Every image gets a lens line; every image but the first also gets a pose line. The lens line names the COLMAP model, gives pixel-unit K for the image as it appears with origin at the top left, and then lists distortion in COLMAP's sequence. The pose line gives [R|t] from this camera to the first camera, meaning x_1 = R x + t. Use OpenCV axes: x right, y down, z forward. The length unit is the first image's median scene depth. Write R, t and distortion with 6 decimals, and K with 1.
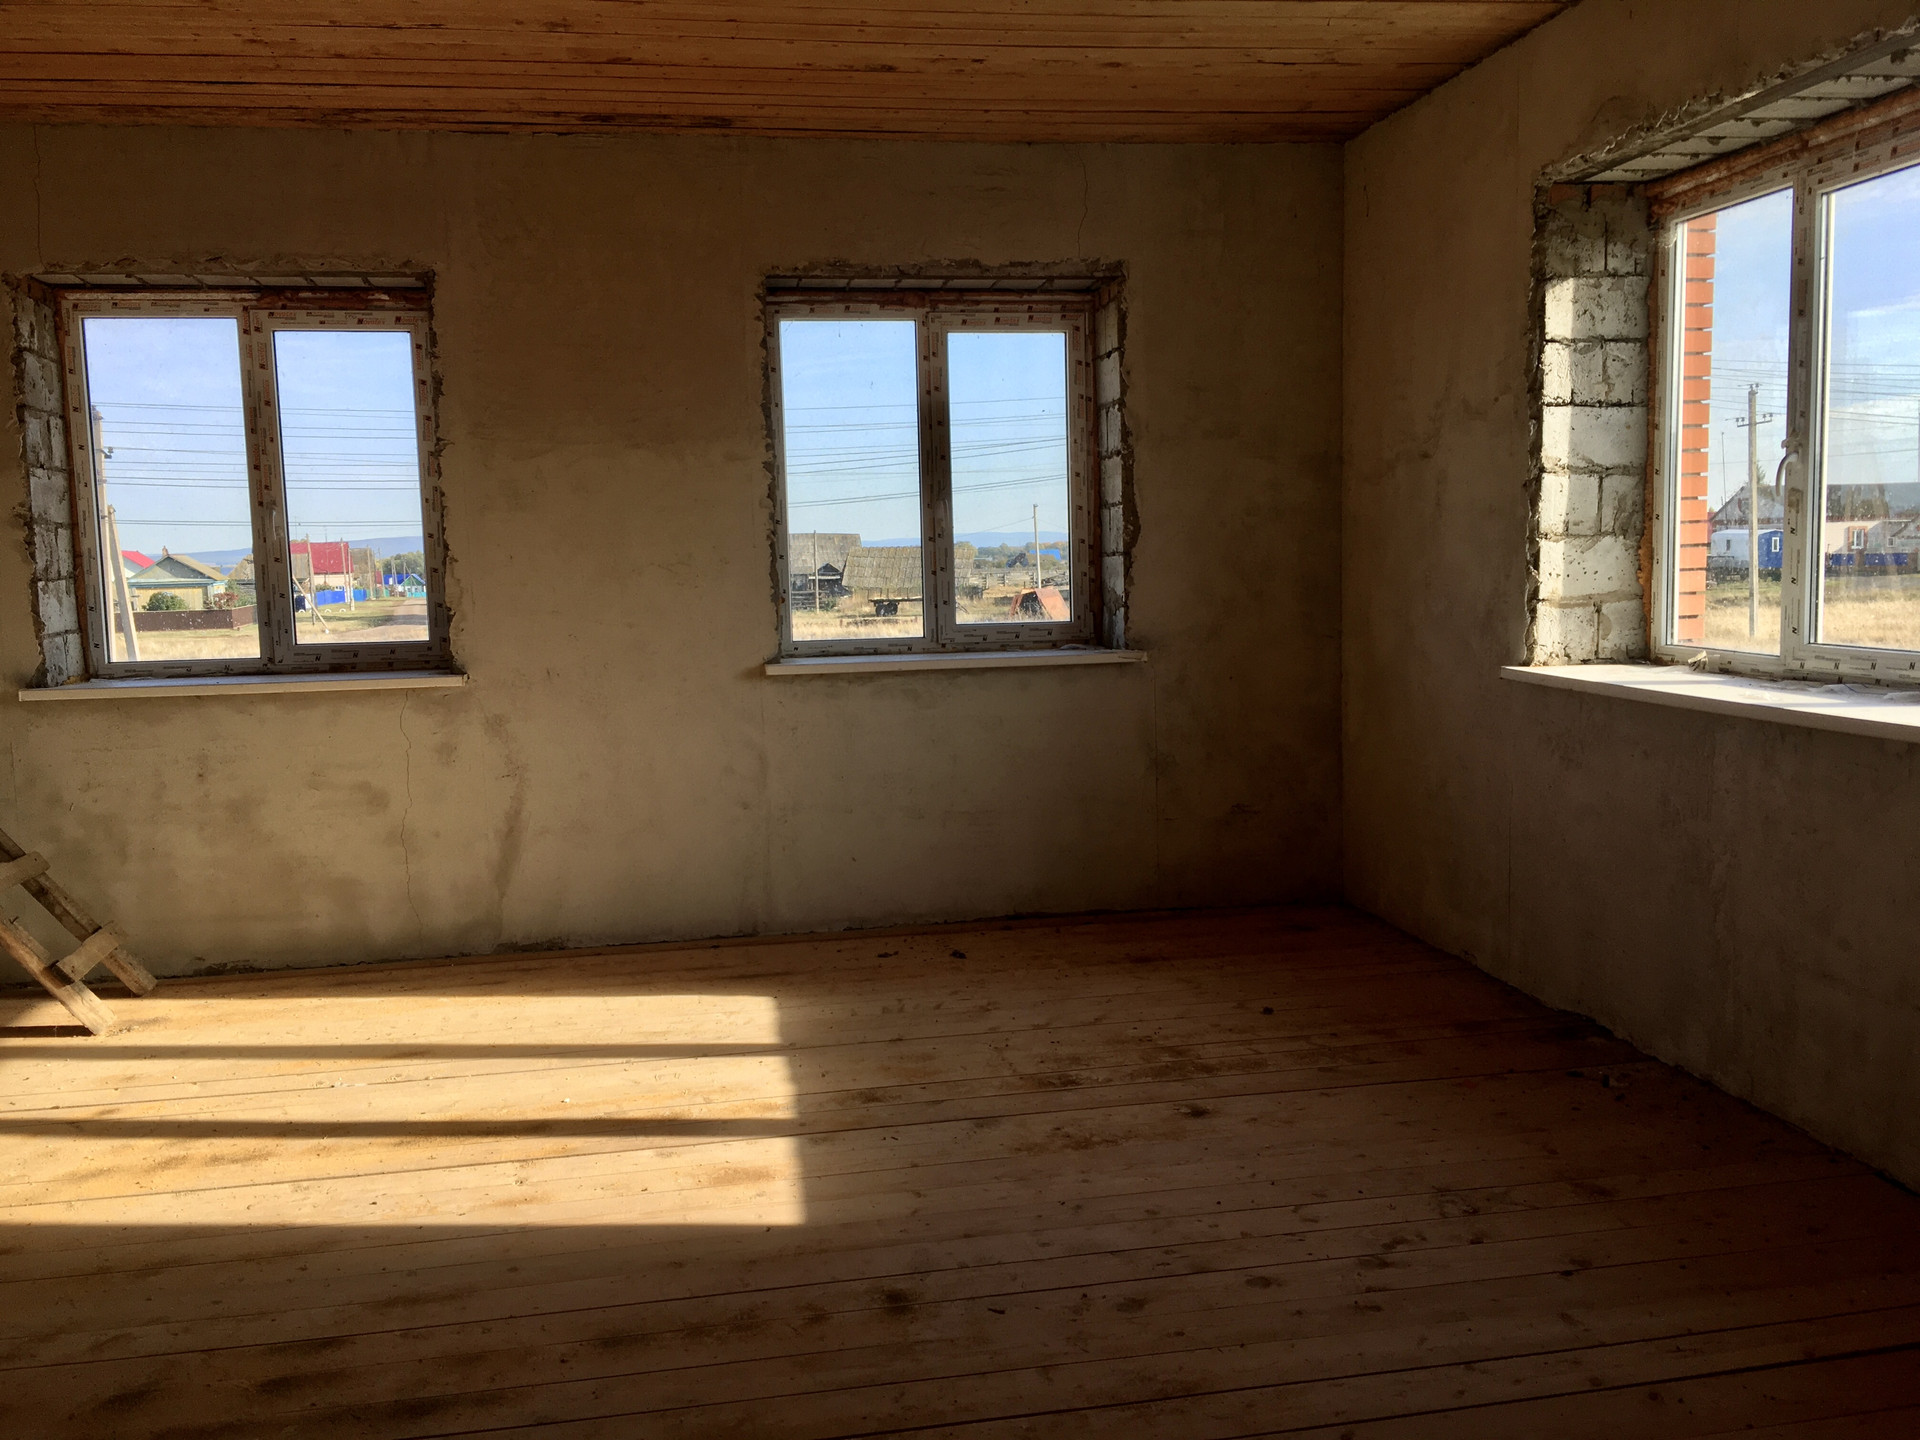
lens RADIAL K [[1619.7, 0, 959.3], [0, 1619.7, 716.5], [0, 0, 1]] dist [0.065938, -0.093215]
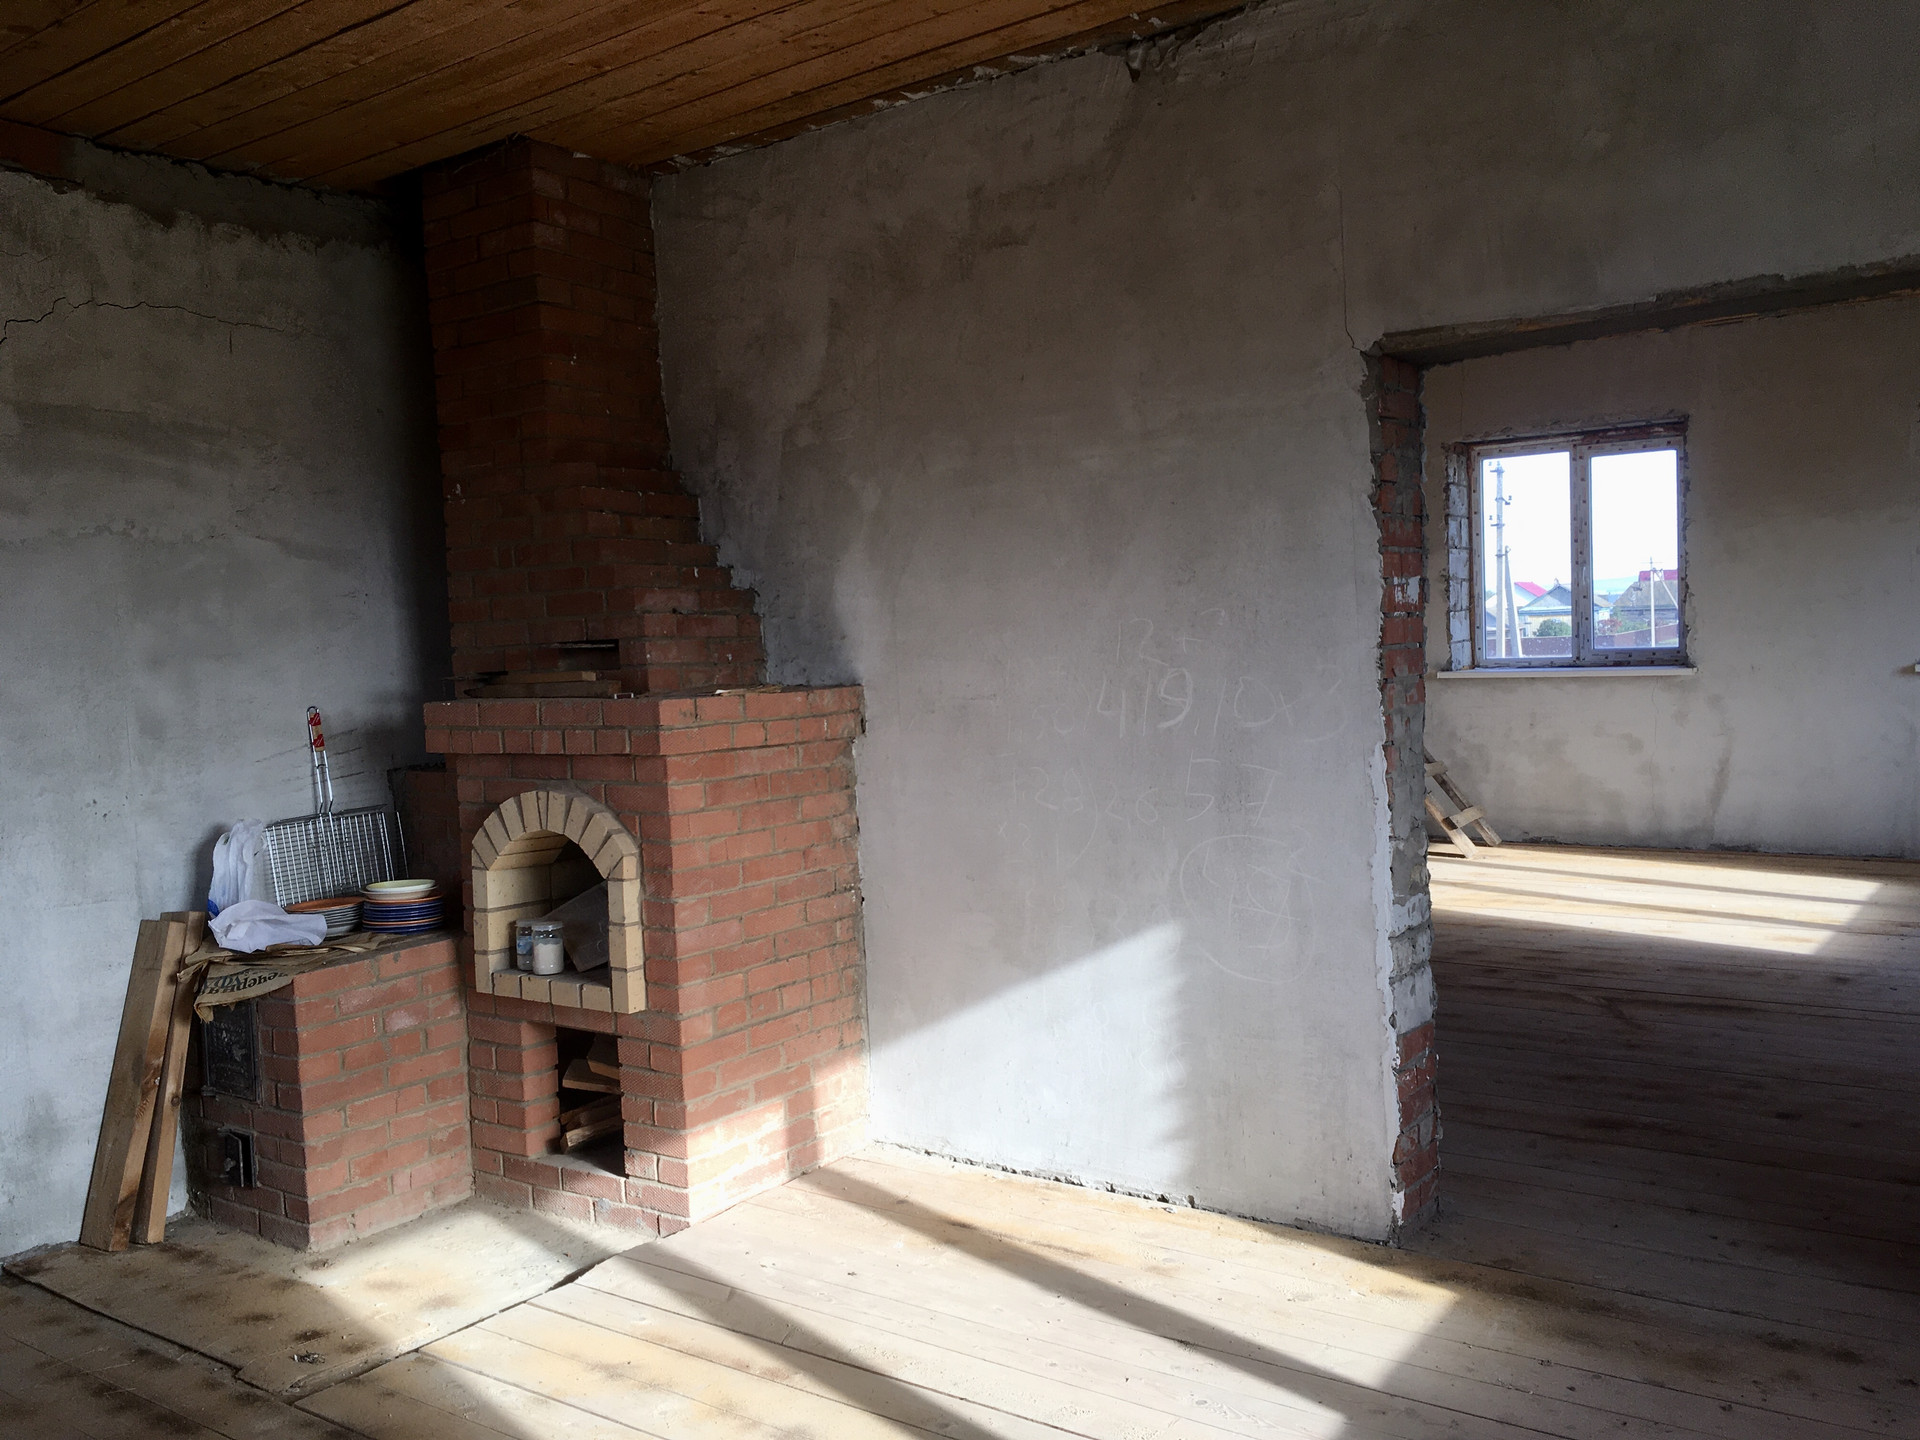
lens RADIAL K [[1619.7, 0, 948.9], [0, 1619.7, 726.3], [0, 0, 1]] dist [0.065938, -0.093215]
pose [[0.691986, 0.040006, -0.720801, 0.336597], [-0.047171, 0.998835, 0.010152, 0.048484], [0.720368, 0.026976, 0.693067, -0.607430]]
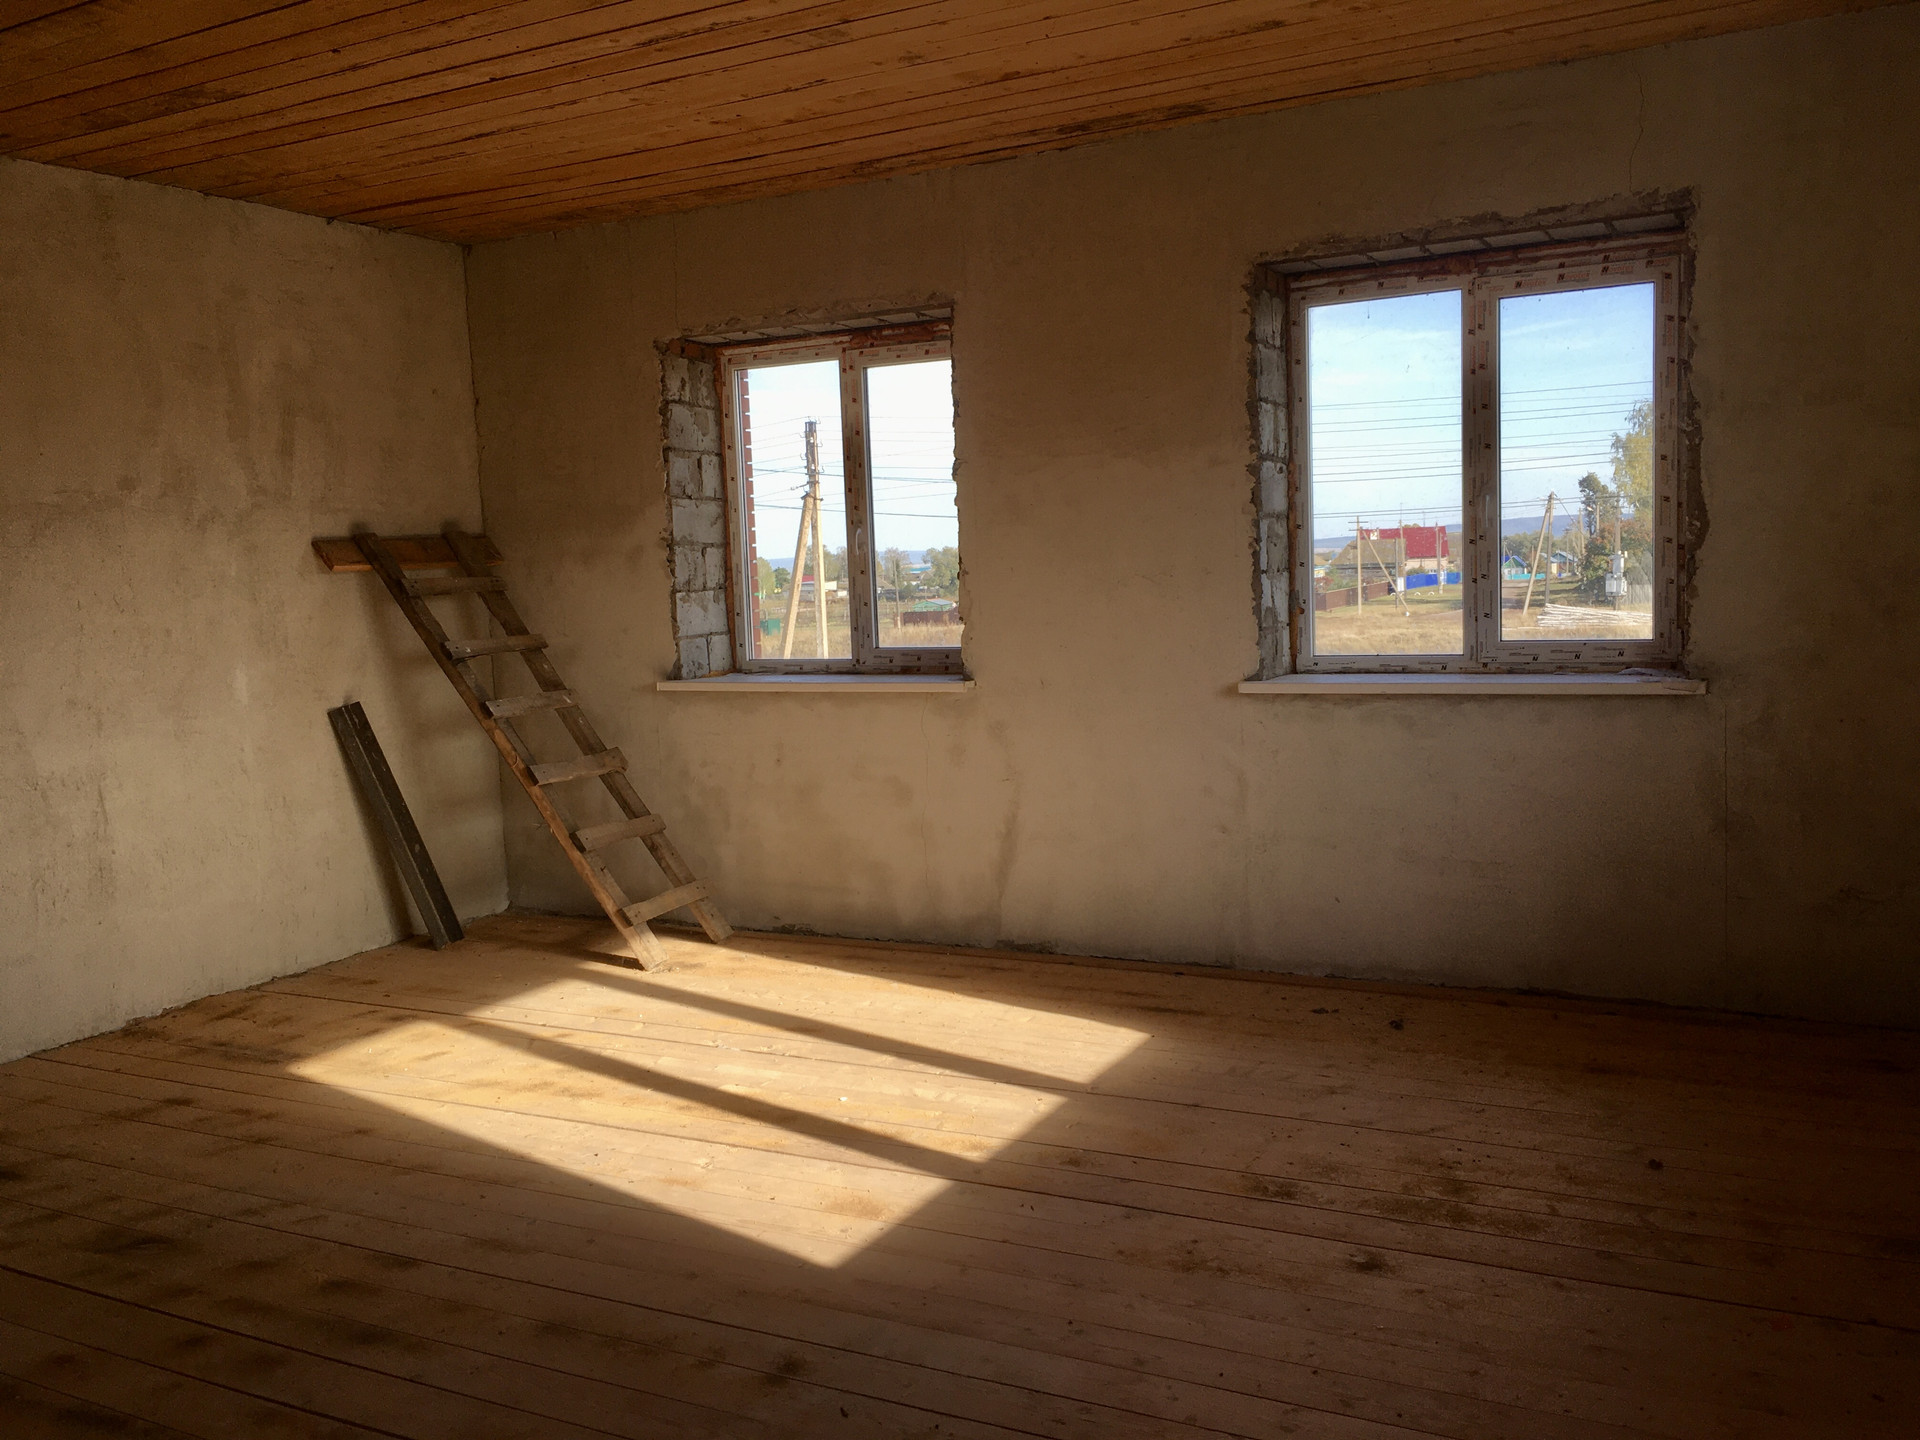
lens RADIAL K [[1619.7, 0, 958.0], [0, 1619.7, 719.4], [0, 0, 1]] dist [0.065938, -0.093215]
pose [[0.795900, 0.051372, -0.603245, 0.324976], [-0.043924, 0.998667, 0.027094, -0.029236], [0.603833, 0.004933, 0.797096, 0.159337]]
